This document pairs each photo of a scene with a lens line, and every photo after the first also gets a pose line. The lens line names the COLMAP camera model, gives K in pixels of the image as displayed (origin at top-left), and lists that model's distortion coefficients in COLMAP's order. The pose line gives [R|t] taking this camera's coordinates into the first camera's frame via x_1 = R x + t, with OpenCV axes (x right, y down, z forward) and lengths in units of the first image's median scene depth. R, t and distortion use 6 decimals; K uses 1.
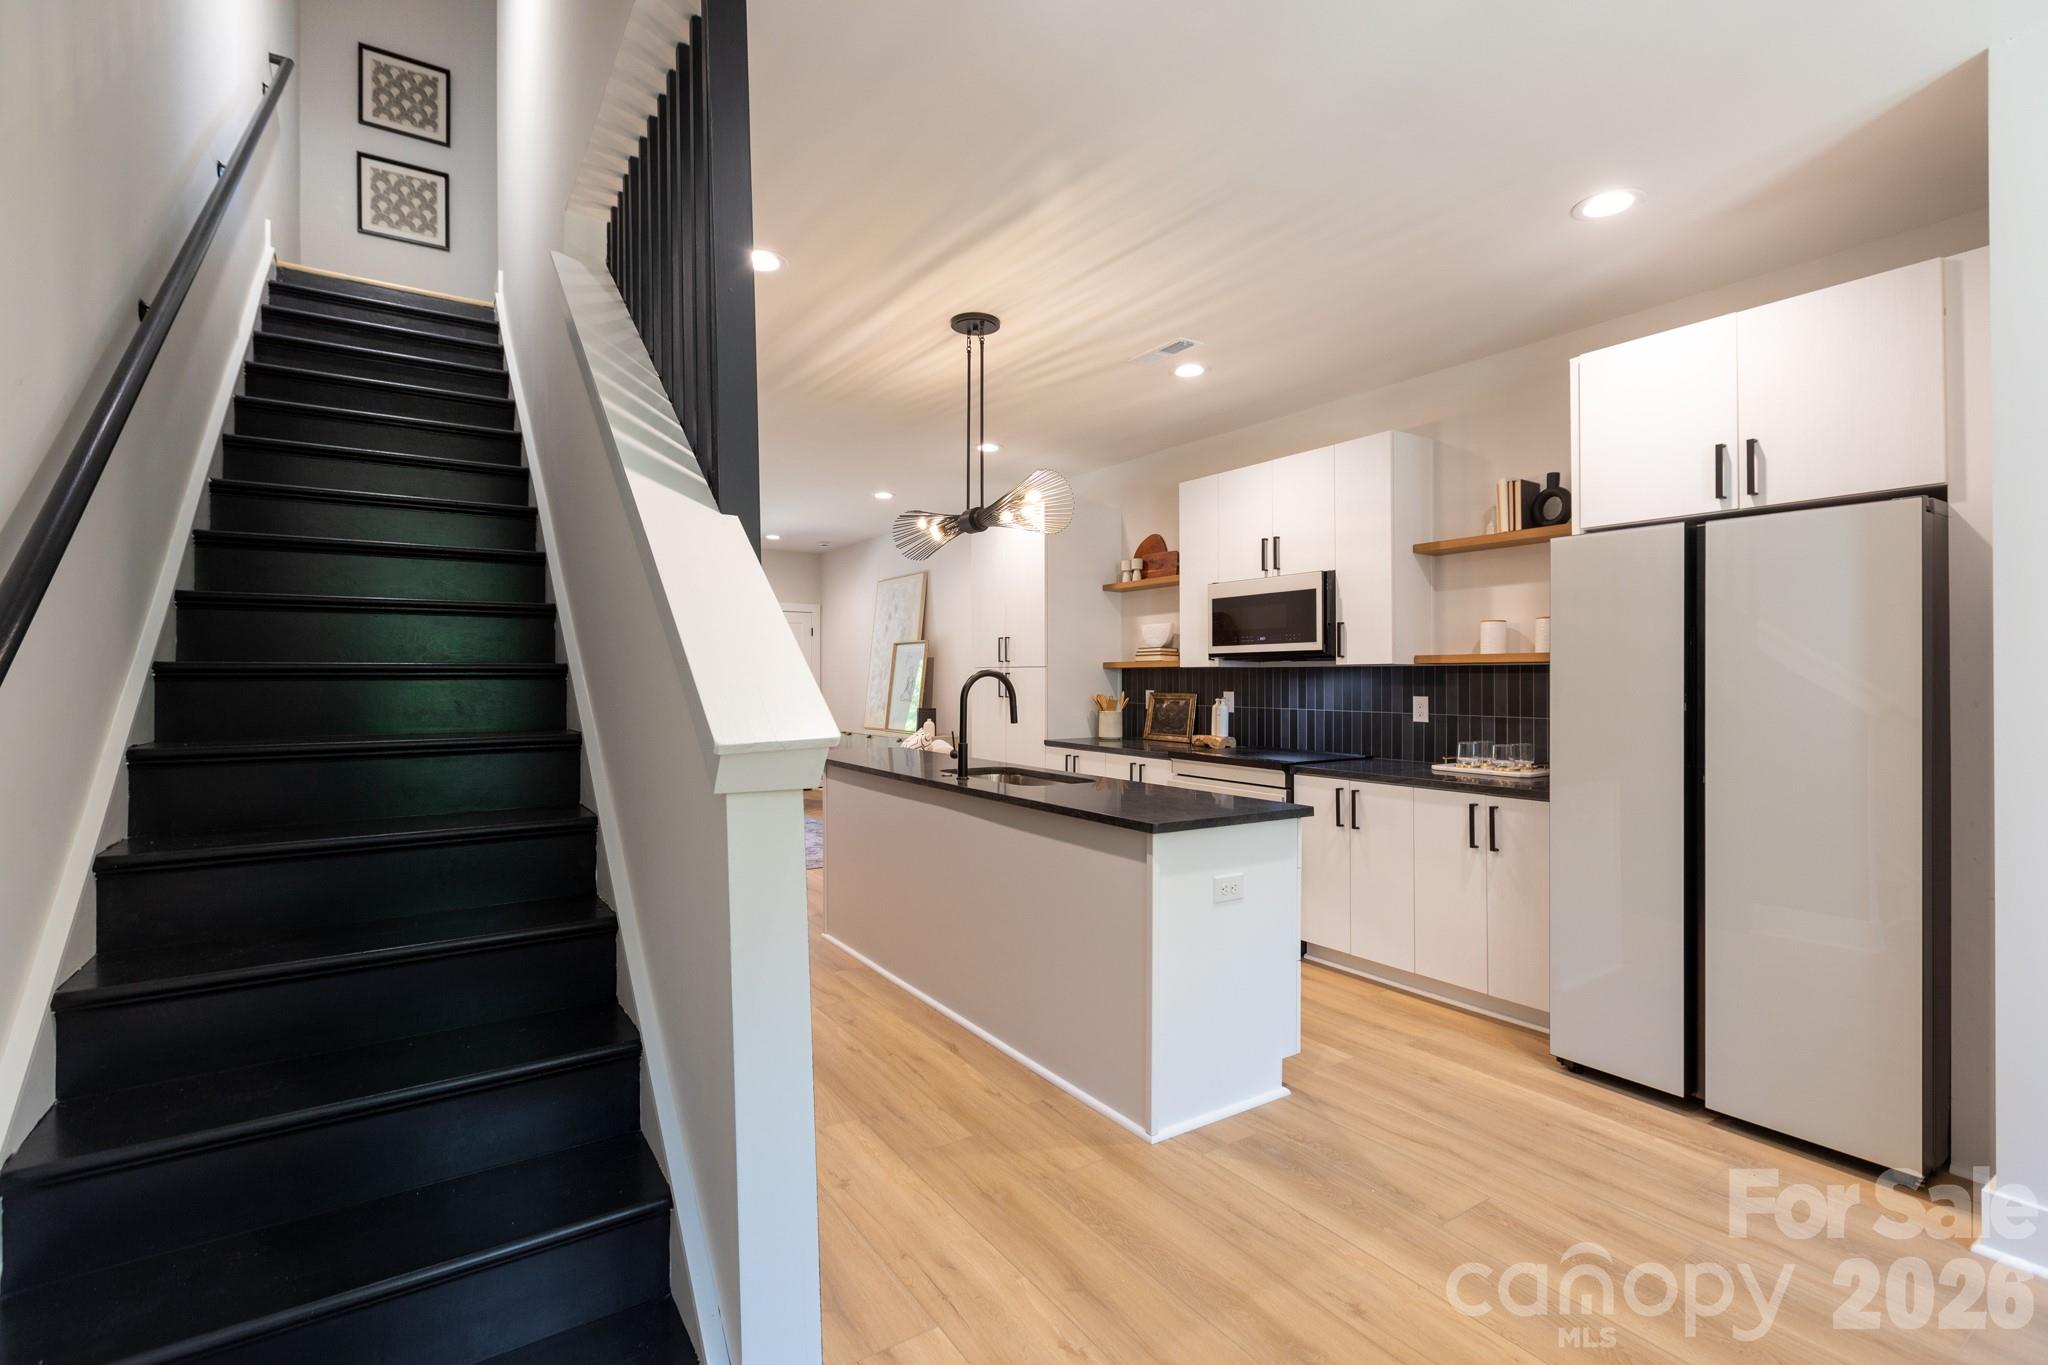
lens RADIAL K [[939.9, 0, 1015.8], [0, 939.9, 691.7], [0, 0, 1]] dist [0.009948, -0.003878]
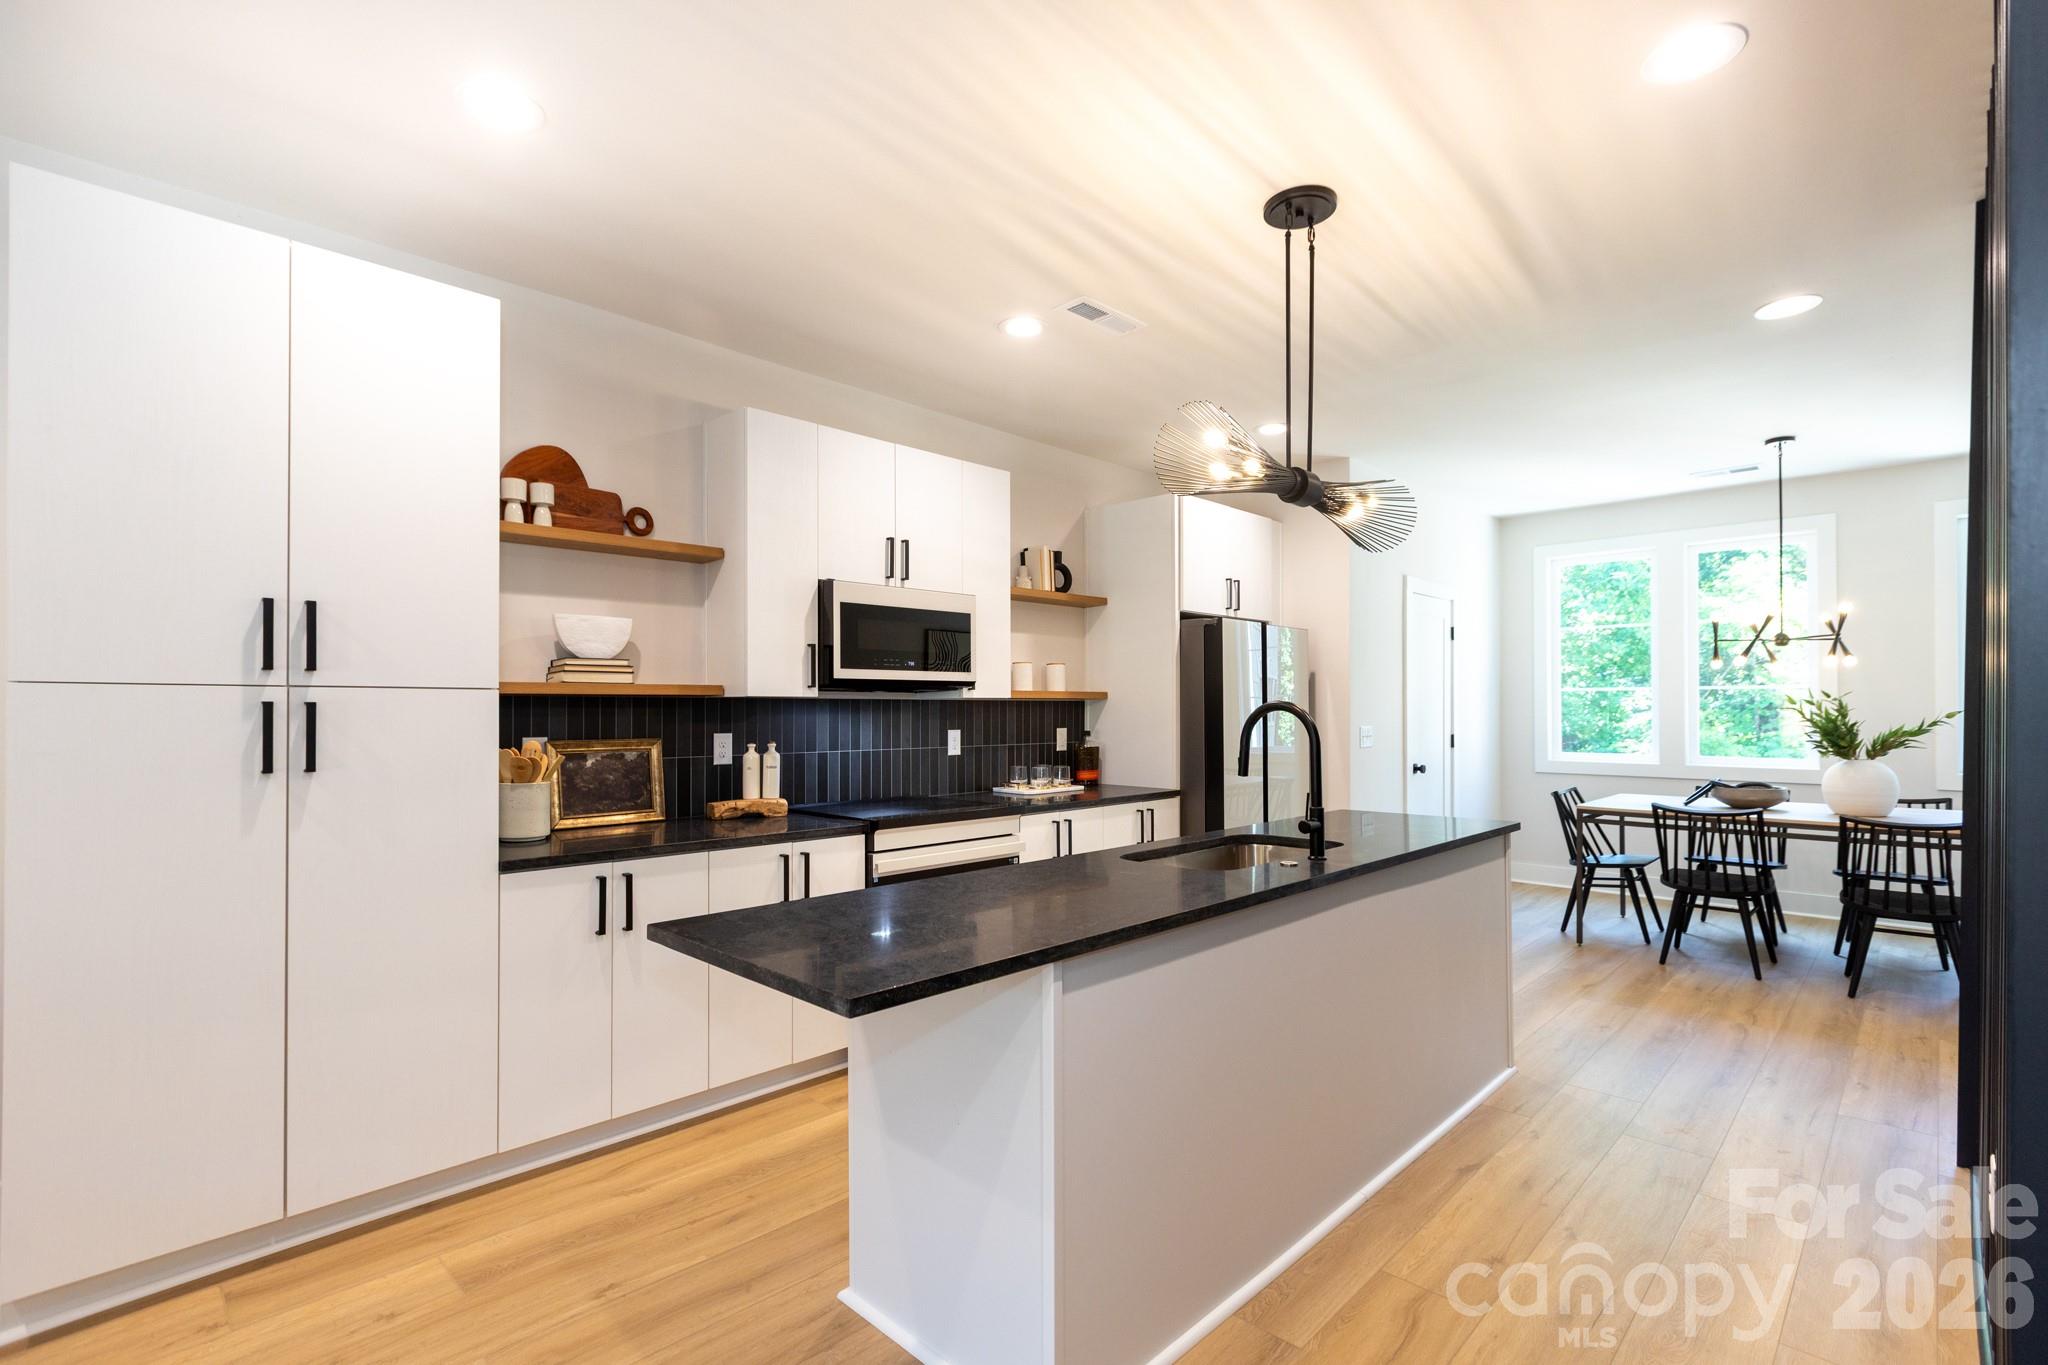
lens RADIAL K [[939.9, 0, 1014.4], [0, 939.9, 706.9], [0, 0, 1]] dist [0.009948, -0.003878]
pose [[-0.212731, 0.006283, 0.977091, -0.595813], [0.020100, 0.999796, -0.002053, -0.017022], [-0.976904, 0.019203, -0.212814, 1.187793]]
